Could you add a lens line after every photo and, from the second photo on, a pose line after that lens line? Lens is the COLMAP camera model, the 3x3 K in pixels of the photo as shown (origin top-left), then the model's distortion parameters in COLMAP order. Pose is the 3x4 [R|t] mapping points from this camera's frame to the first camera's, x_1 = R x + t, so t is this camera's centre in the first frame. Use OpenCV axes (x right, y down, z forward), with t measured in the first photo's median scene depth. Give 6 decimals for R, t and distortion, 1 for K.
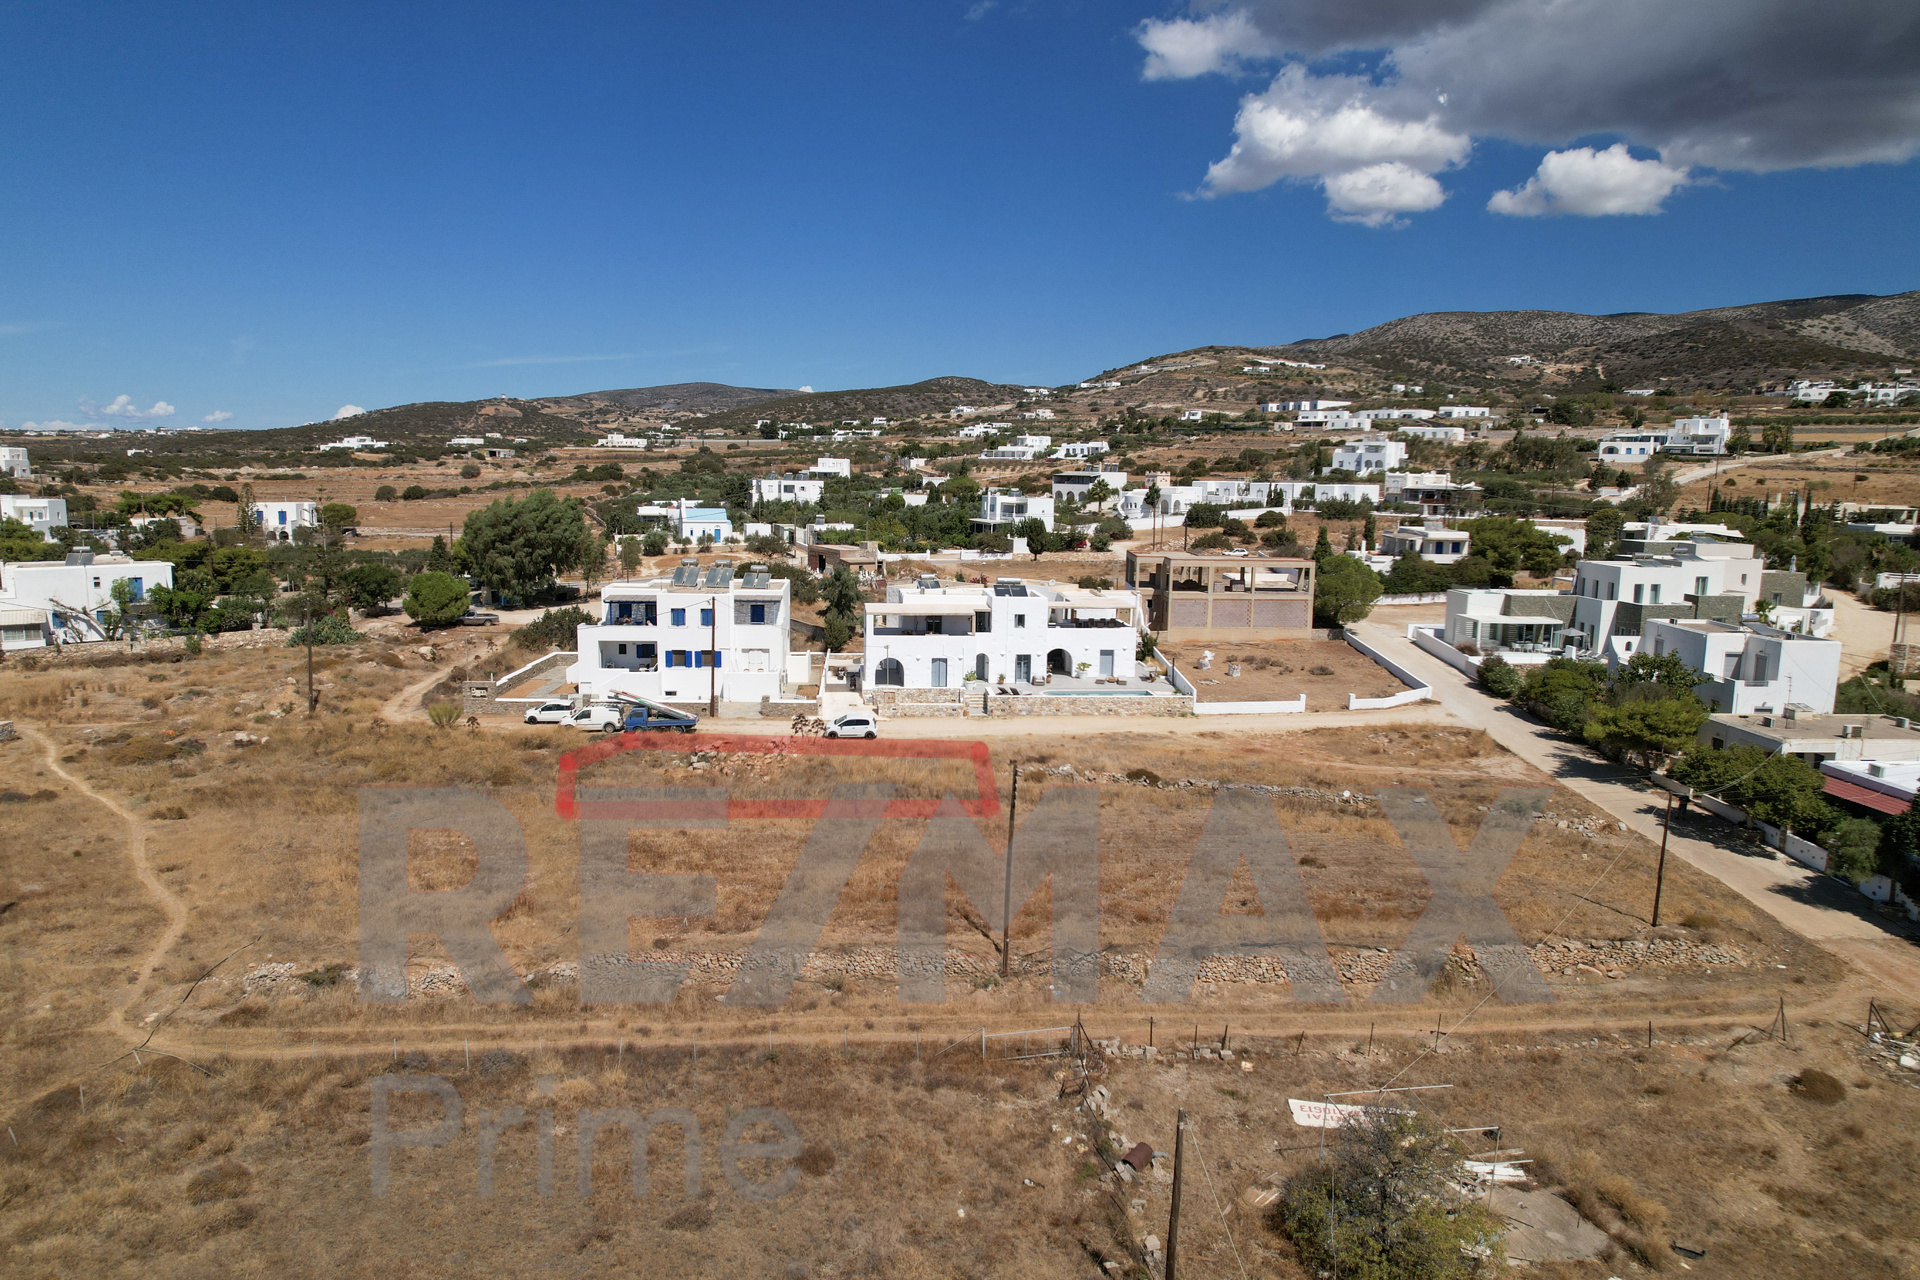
lens RADIAL K [[1250.9, 0, 960.0], [0, 1250.9, 640.0], [0, 0, 1]] dist [-0.071288, 0.069057]
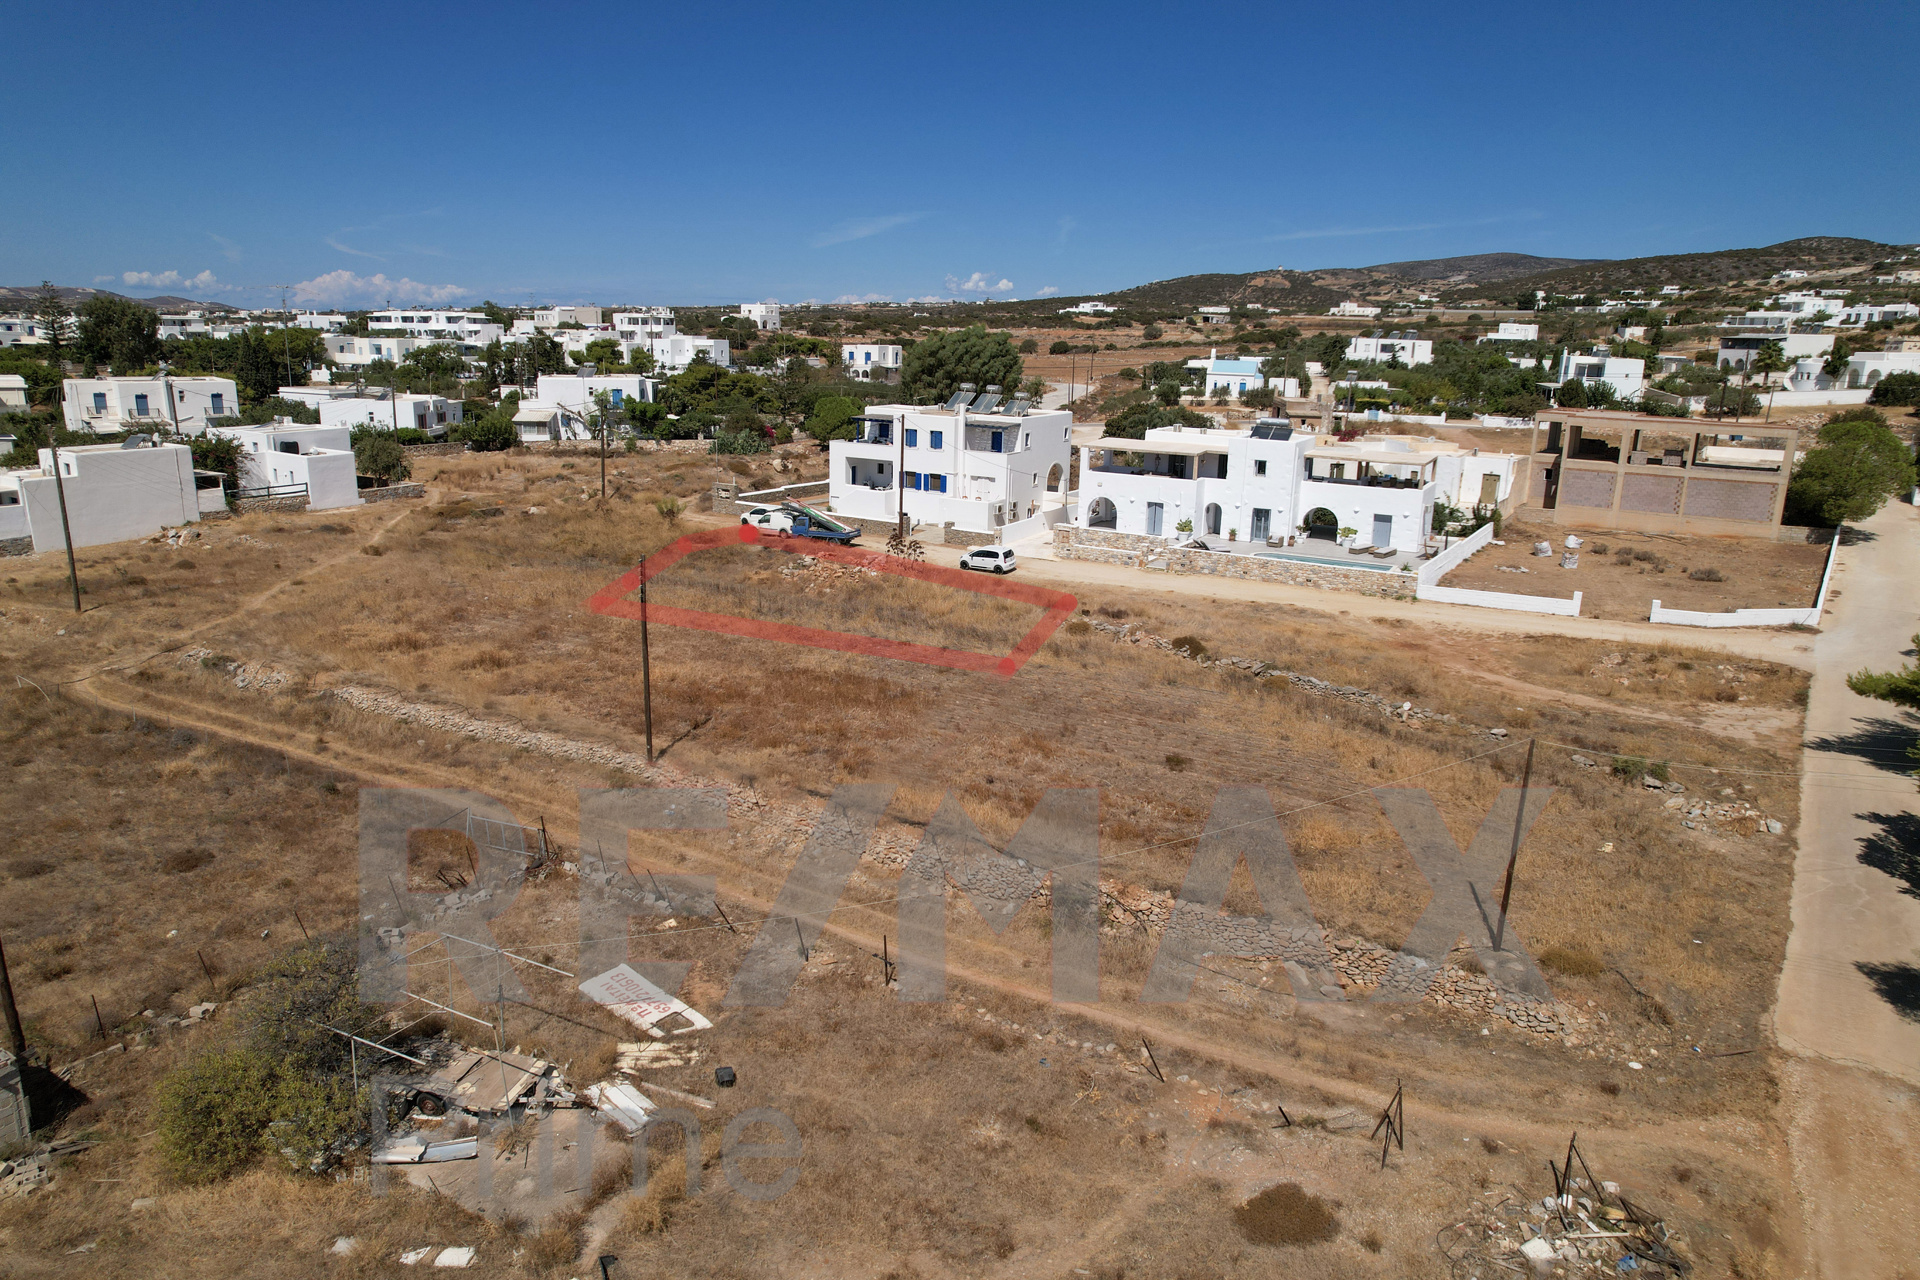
lens RADIAL K [[1250.9, 0, 960.0], [0, 1250.9, 640.0], [0, 0, 1]] dist [-0.071288, 0.069057]
pose [[0.819486, 0.143505, -0.554842, 0.380050], [-0.089700, 0.988327, 0.123138, 0.014817], [0.566036, -0.051140, 0.822793, 0.195925]]
